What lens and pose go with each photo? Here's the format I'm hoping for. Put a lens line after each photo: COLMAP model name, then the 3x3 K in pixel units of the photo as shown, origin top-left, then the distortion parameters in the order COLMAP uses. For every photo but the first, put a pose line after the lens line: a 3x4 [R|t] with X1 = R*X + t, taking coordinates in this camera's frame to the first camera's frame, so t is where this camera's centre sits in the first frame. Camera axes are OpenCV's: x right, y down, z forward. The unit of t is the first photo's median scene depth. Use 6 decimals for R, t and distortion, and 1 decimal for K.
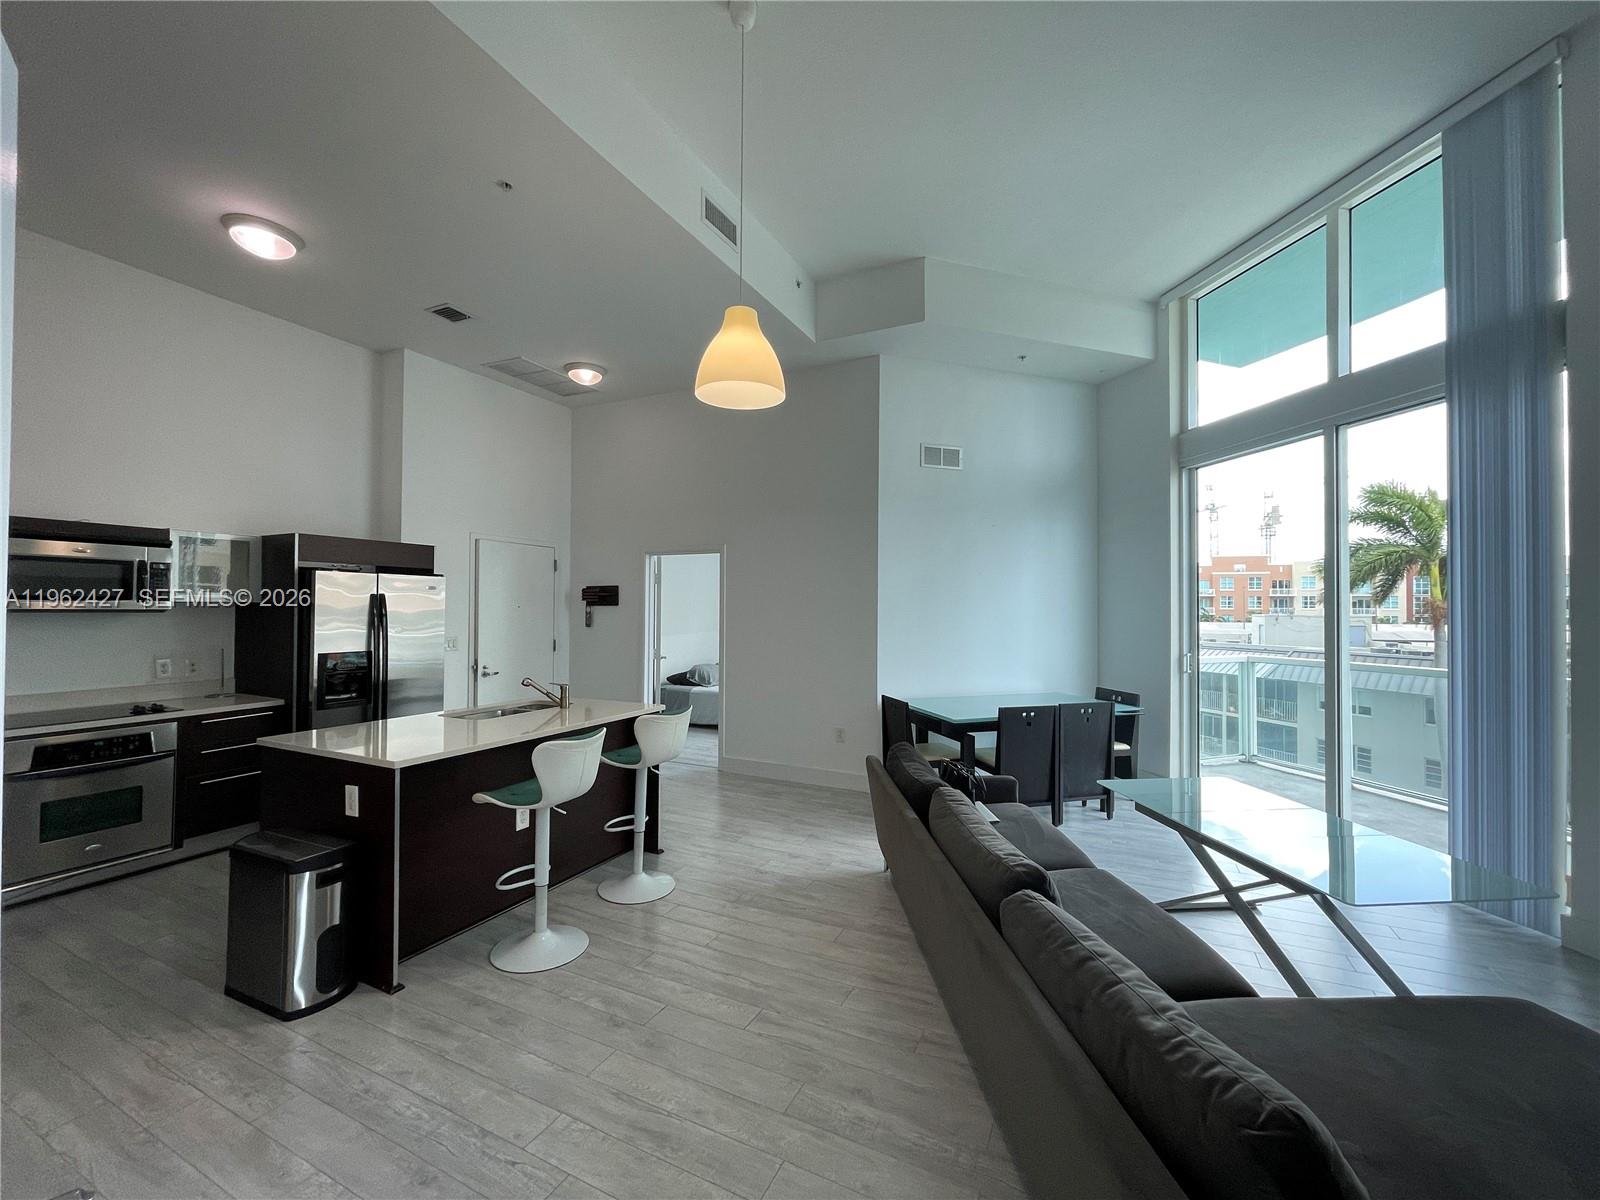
lens RADIAL K [[642.4, 0, 801.7], [0, 642.4, 601.3], [0, 0, 1]] dist [-0.000563, -0.000088]
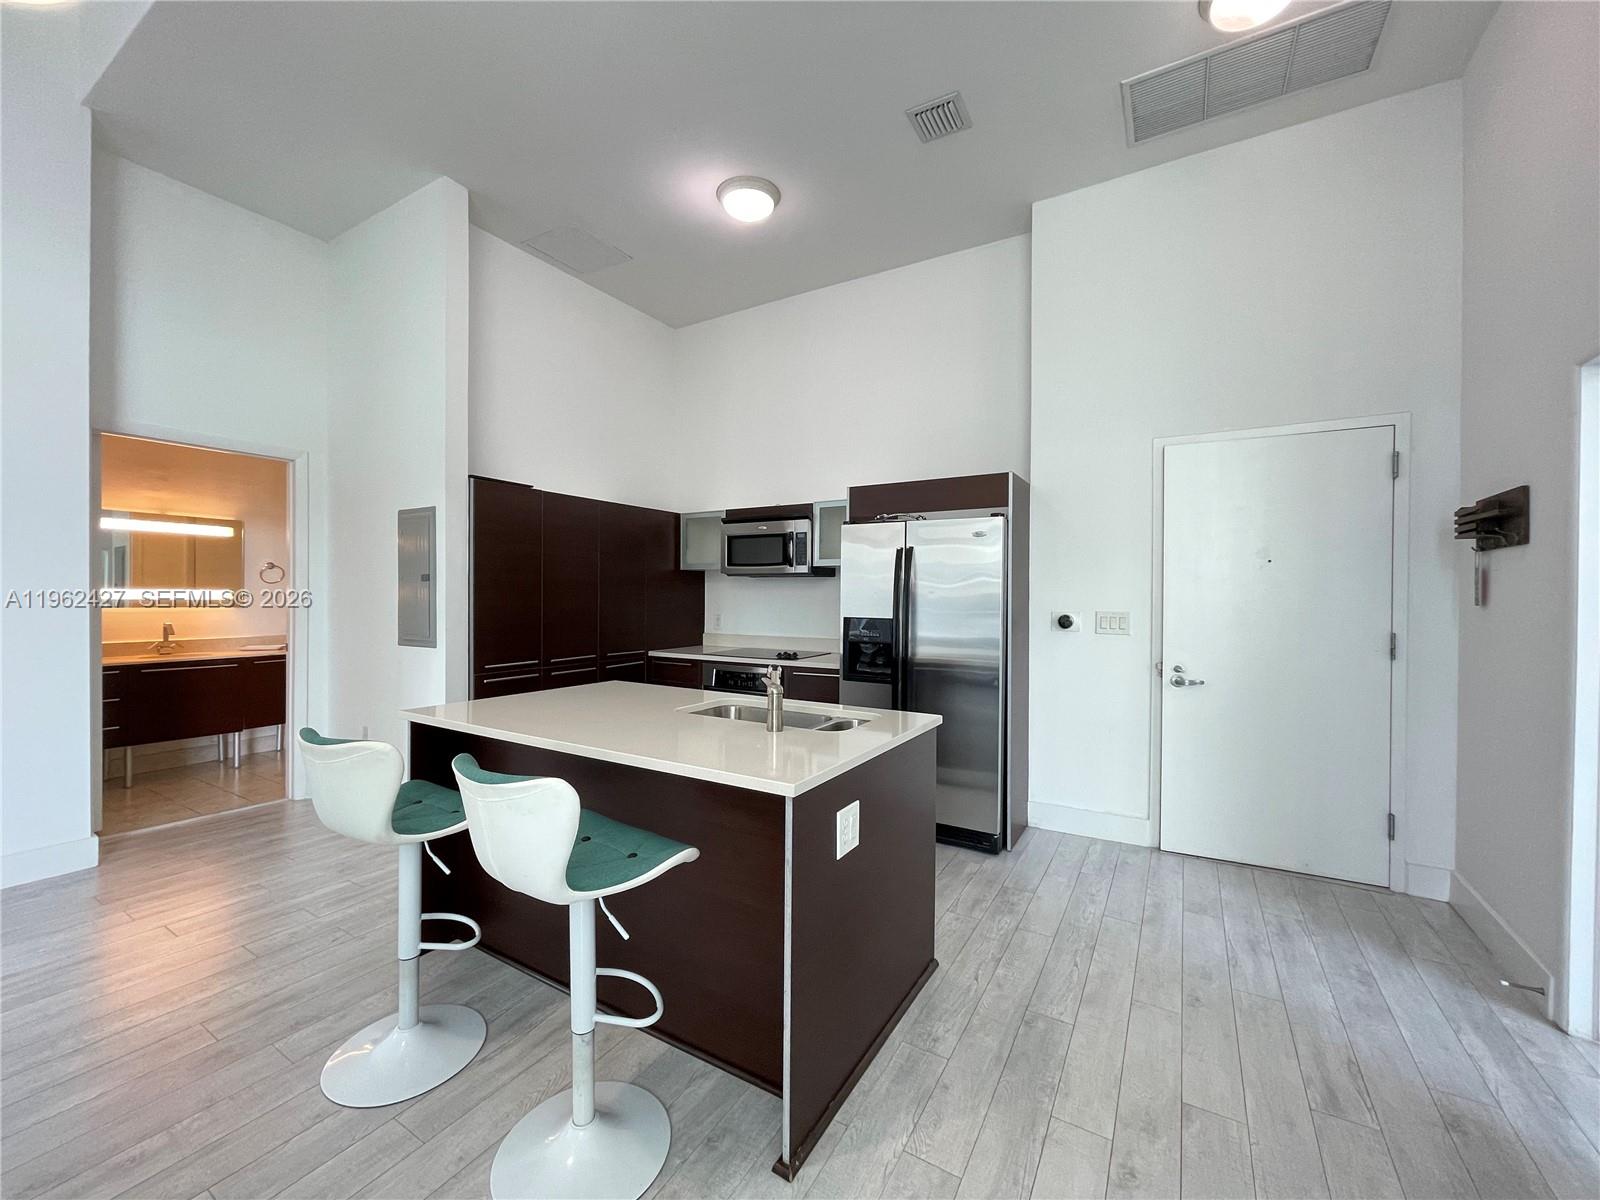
lens RADIAL K [[642.4, 0, 801.7], [0, 642.4, 601.3], [0, 0, 1]] dist [-0.000563, -0.000088]
pose [[-0.090535, 0.003965, -0.995885, 0.134729], [0.003595, 0.999987, 0.003655, 0.051034], [0.995887, -0.003250, -0.090548, 0.939744]]
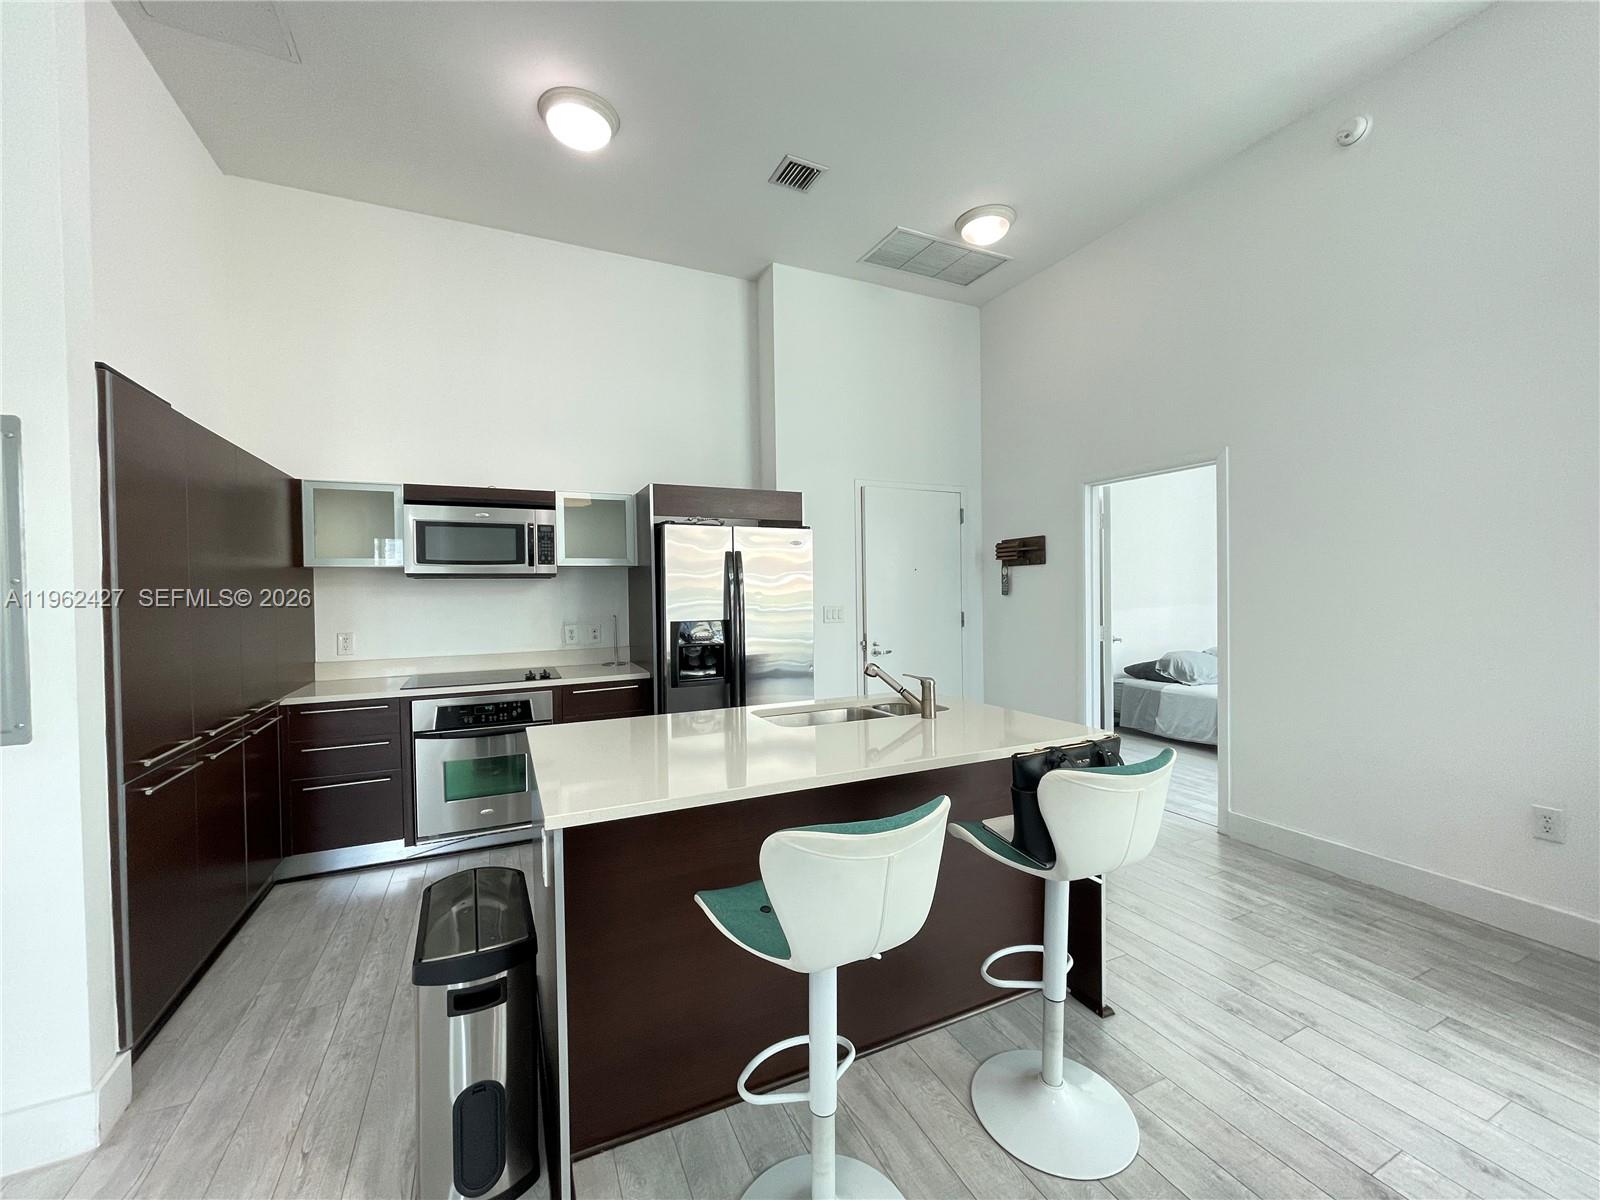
lens RADIAL K [[642.4, 0, 801.7], [0, 642.4, 601.3], [0, 0, 1]] dist [-0.000563, -0.000088]
pose [[0.779362, -0.007825, -0.626525, -0.075929], [0.026479, 0.999440, 0.020455, 0.038435], [0.626015, -0.032532, 0.779132, 0.409537]]
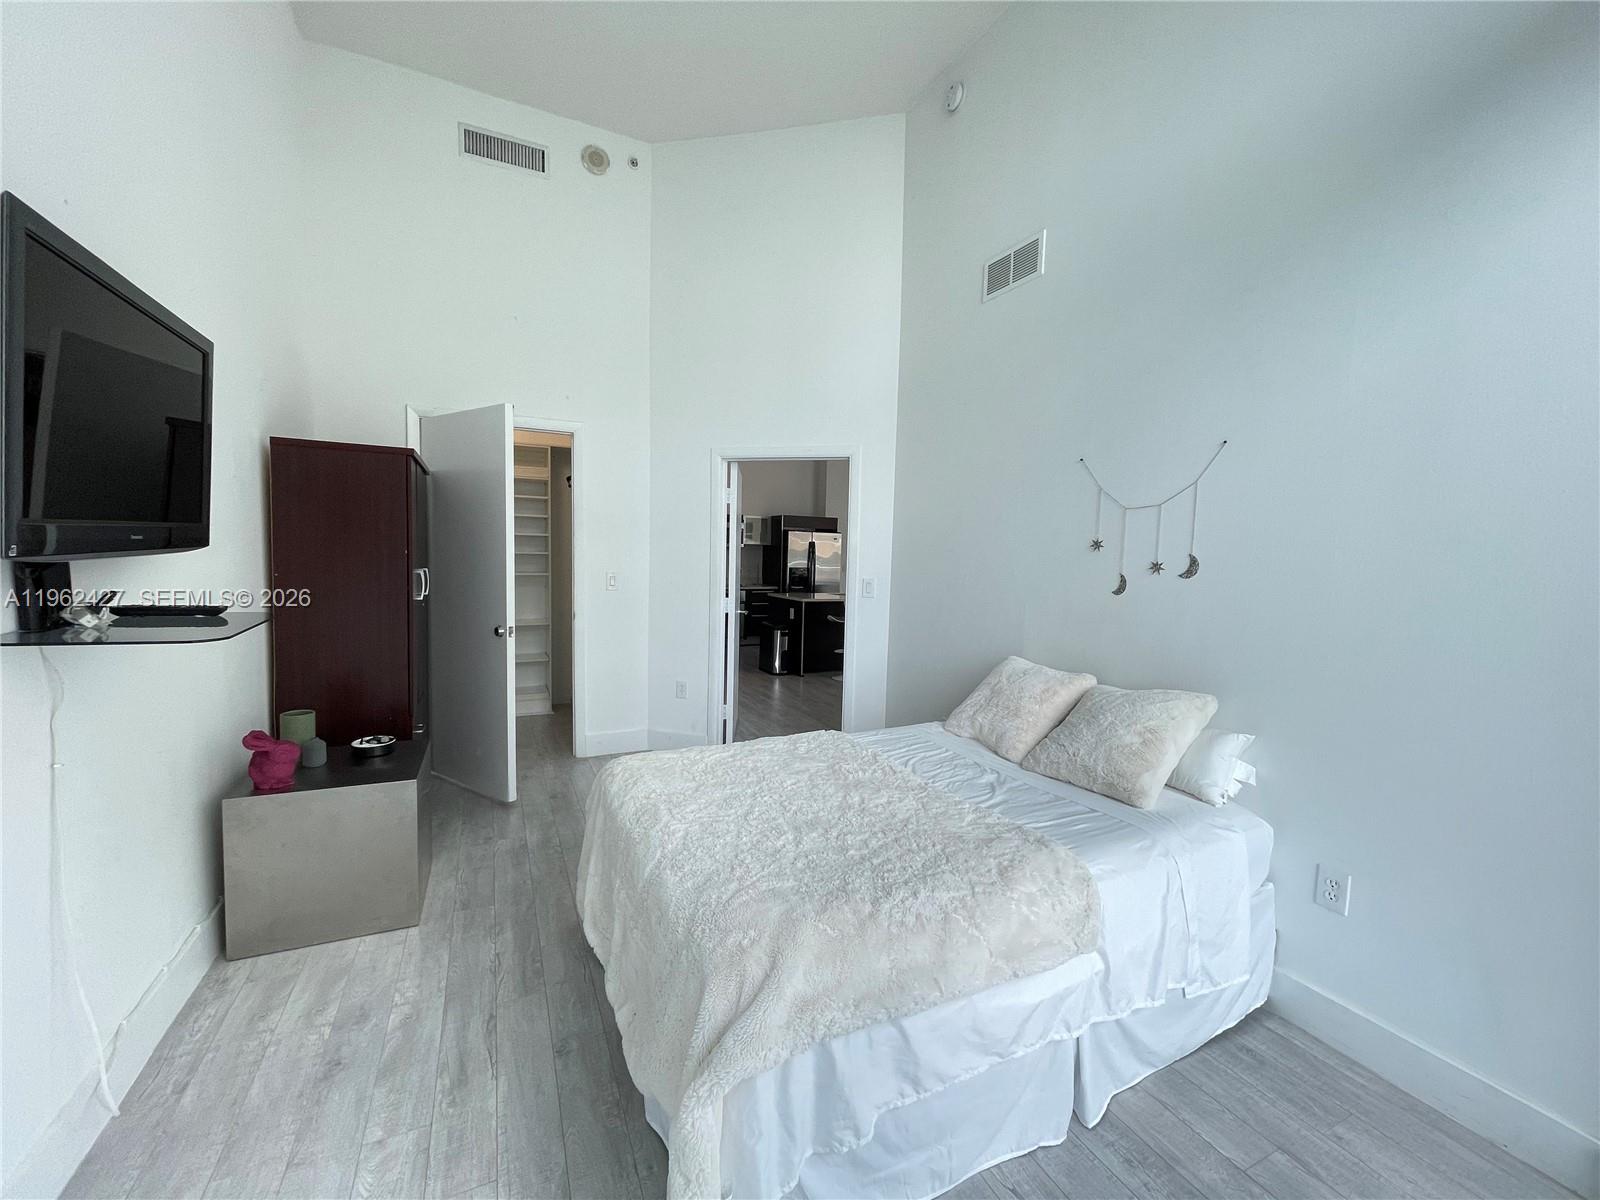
lens RADIAL K [[642.4, 0, 801.7], [0, 642.4, 601.3], [0, 0, 1]] dist [-0.000563, -0.000088]
pose [[0.787961, 0.061834, -0.612613, 0.655499], [-0.011467, 0.996246, 0.085806, 0.003522], [0.615619, -0.060587, 0.785712, -0.739638]]
